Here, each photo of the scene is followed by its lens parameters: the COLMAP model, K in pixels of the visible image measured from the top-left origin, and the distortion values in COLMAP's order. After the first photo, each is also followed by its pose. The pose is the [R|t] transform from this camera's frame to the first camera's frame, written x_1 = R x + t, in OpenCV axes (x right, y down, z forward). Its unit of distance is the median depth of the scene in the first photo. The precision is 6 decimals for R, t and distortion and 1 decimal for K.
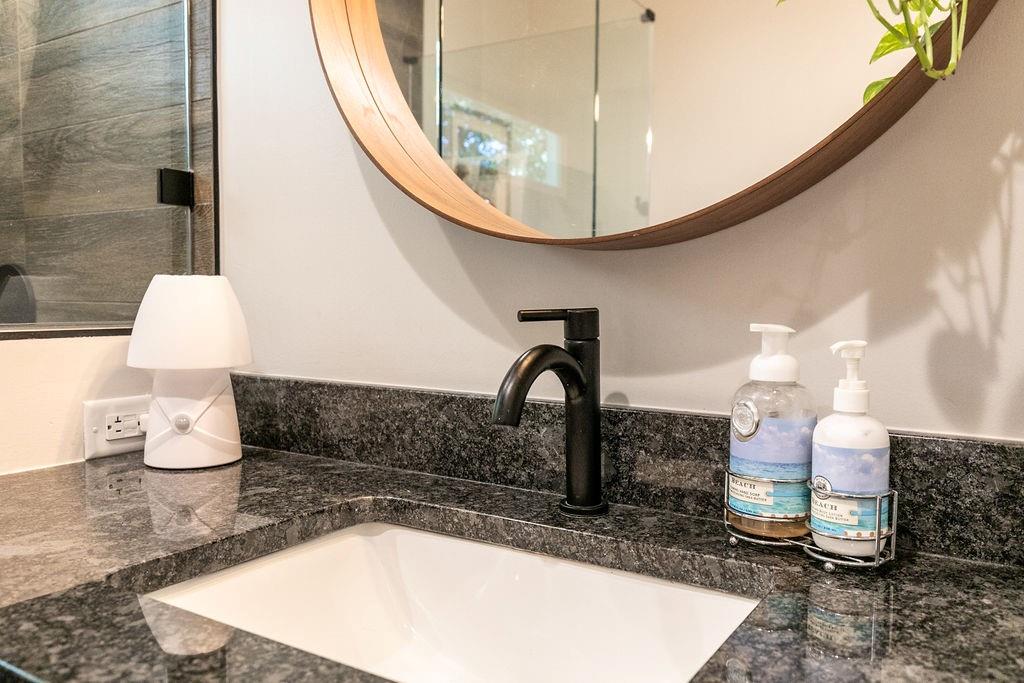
lens RADIAL K [[818.4, 0, 512.0], [0, 818.4, 341.5], [0, 0, 1]] dist [0.003907, 0.001260]
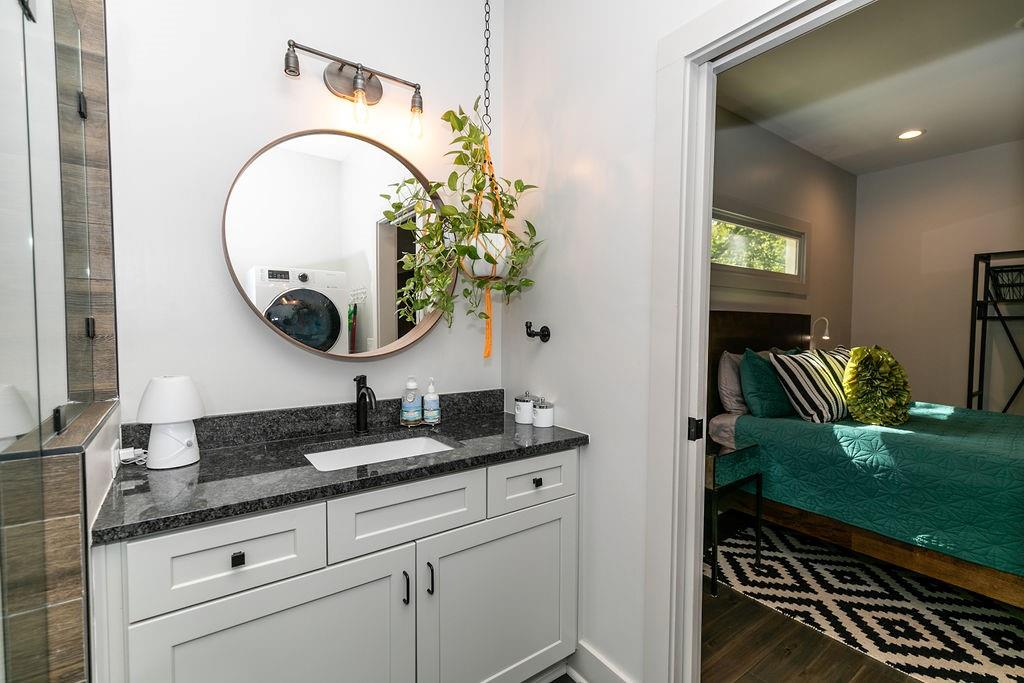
lens RADIAL K [[462.3, 0, 511.2], [0, 462.3, 347.1], [0, 0, 1]] dist [0.003387, 0.000095]
pose [[0.367606, -0.046720, 0.928807, -1.632997], [0.056688, 0.998006, 0.027765, -0.191463], [-0.928252, 0.042445, 0.369521, -0.364639]]
